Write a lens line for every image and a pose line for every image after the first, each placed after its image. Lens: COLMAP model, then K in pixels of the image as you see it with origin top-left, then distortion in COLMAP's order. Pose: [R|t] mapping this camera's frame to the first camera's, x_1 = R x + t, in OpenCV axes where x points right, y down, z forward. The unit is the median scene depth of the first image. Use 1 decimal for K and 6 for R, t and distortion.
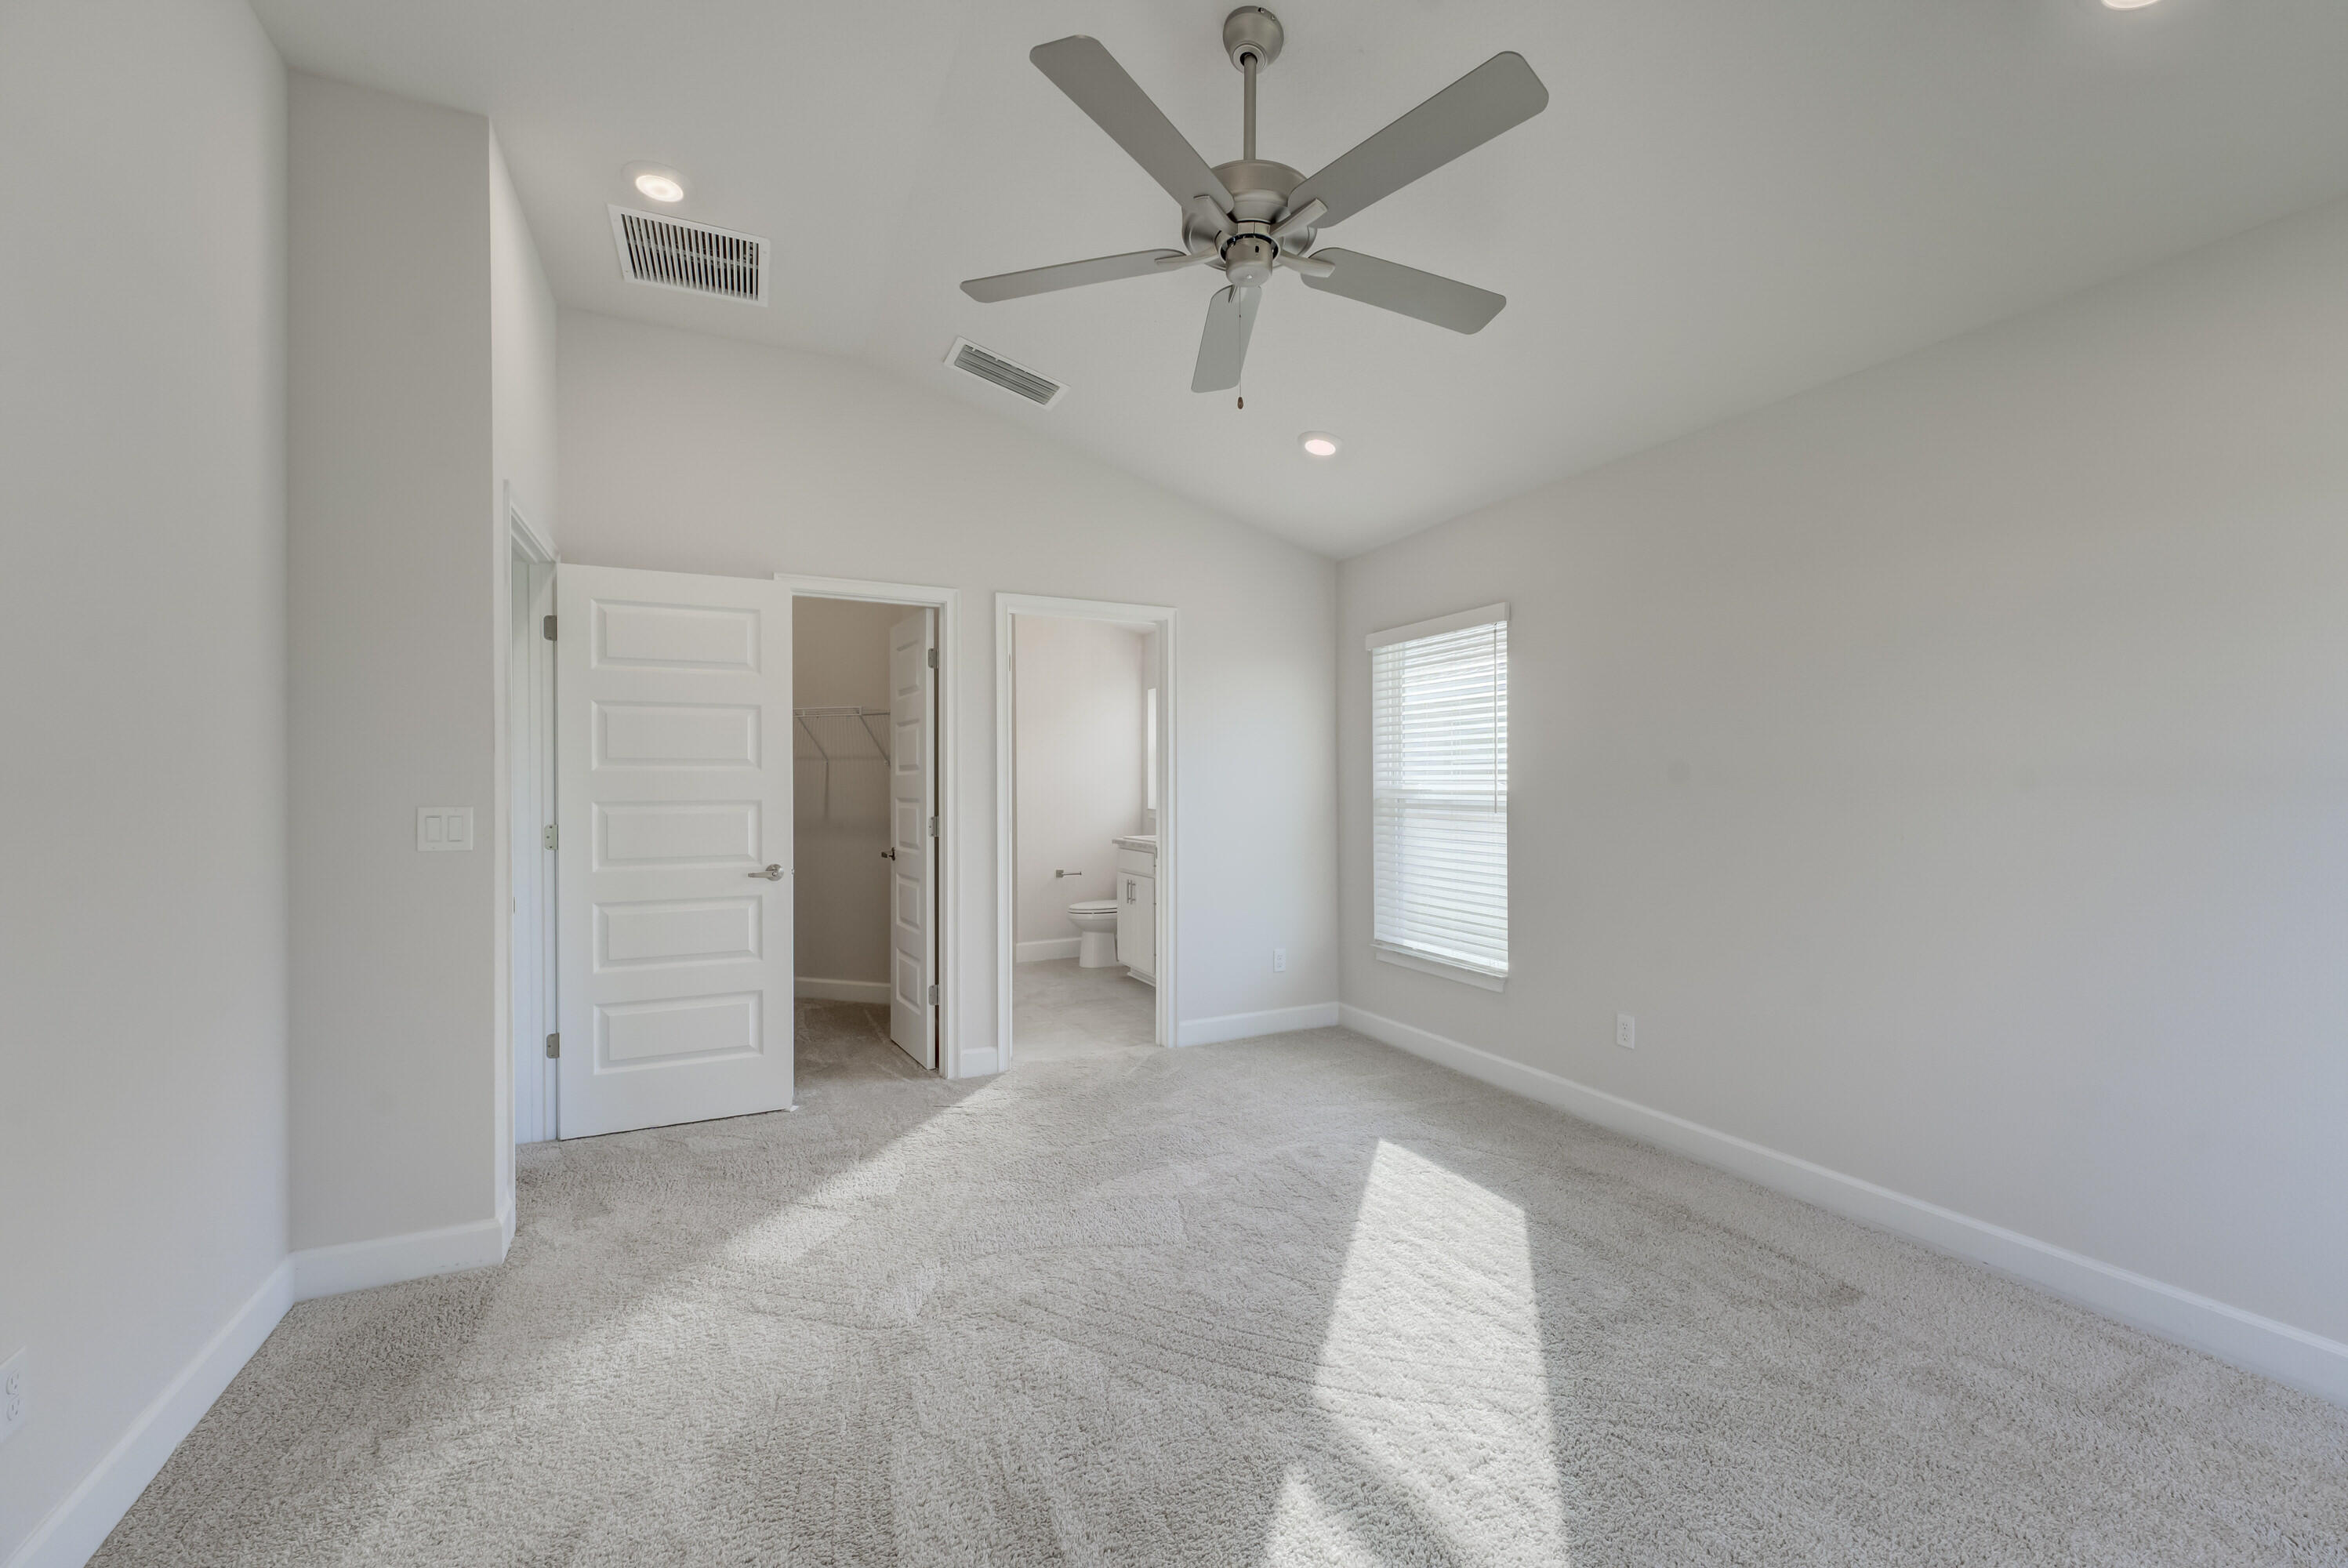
lens RADIAL K [[947.6, 0, 1174.0], [0, 947.6, 784.0], [0, 0, 1]] dist [0.006771, 0.000017]
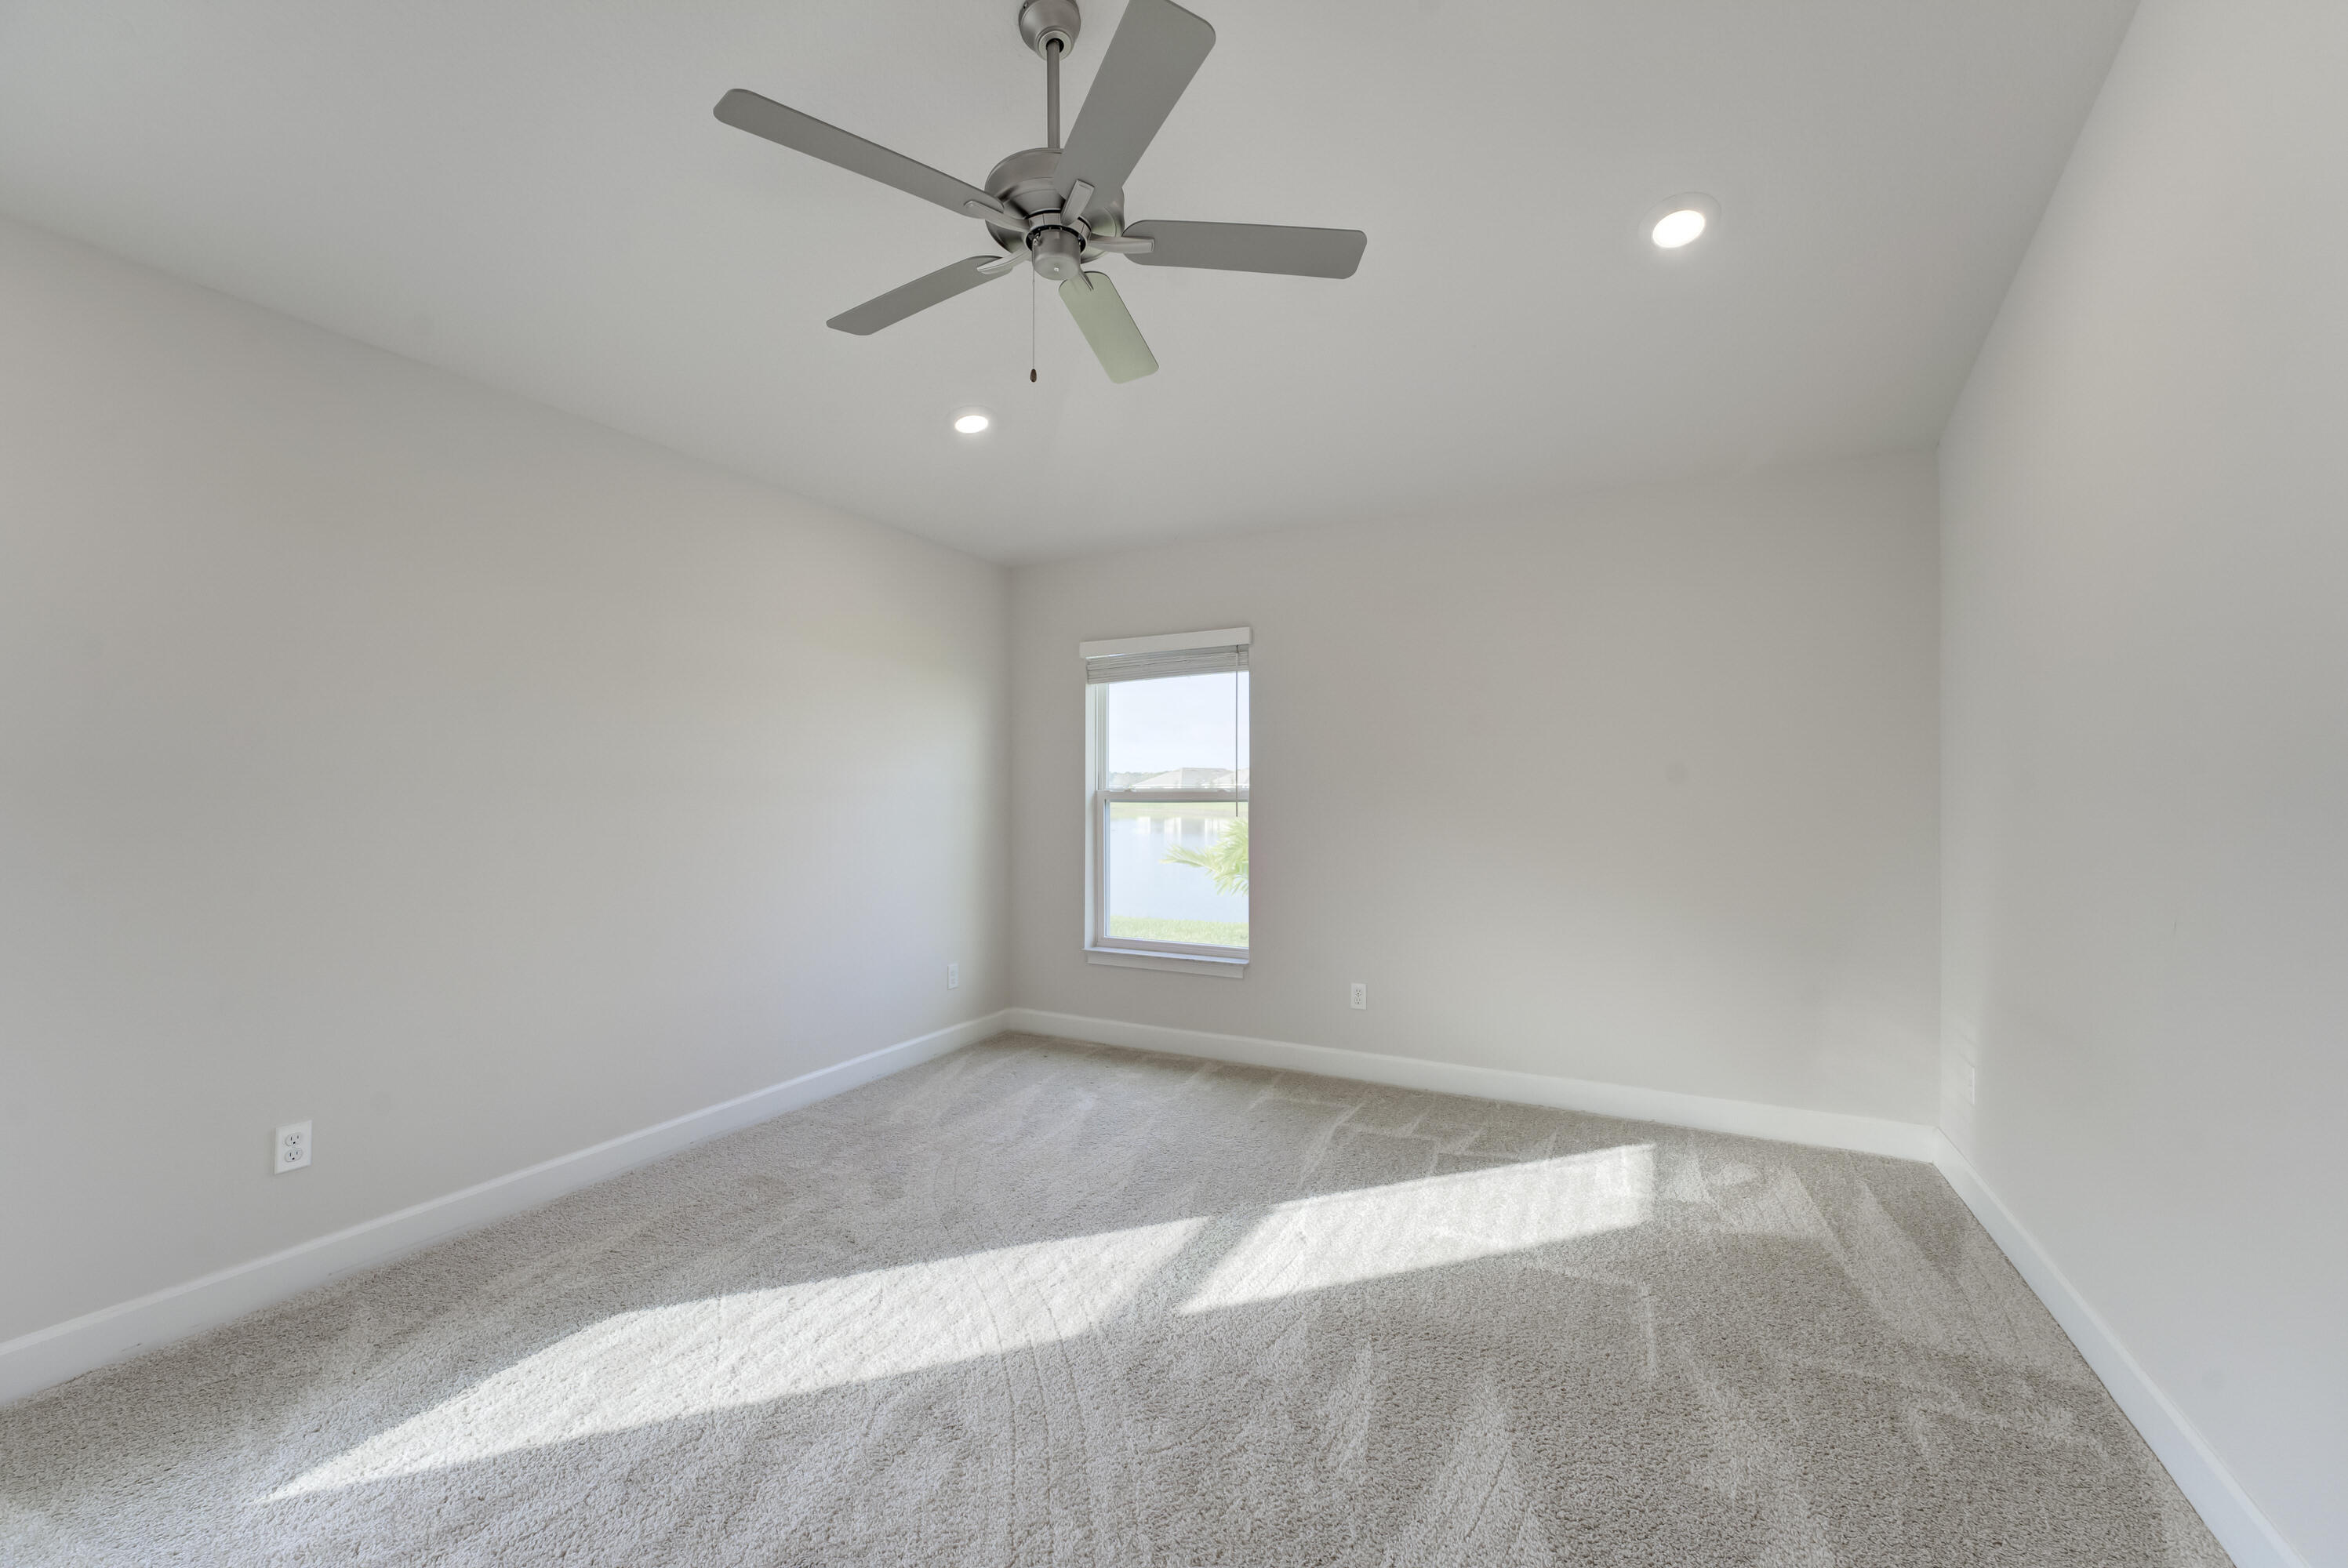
lens RADIAL K [[947.5, 0, 1174.0], [0, 947.5, 784.0], [0, 0, 1]] dist [0.006771, 0.000017]
pose [[-0.605356, 0.009805, 0.795895, -0.758702], [0.000049, 0.999925, -0.012281, 0.006792], [-0.795955, -0.007396, -0.605310, 1.479517]]
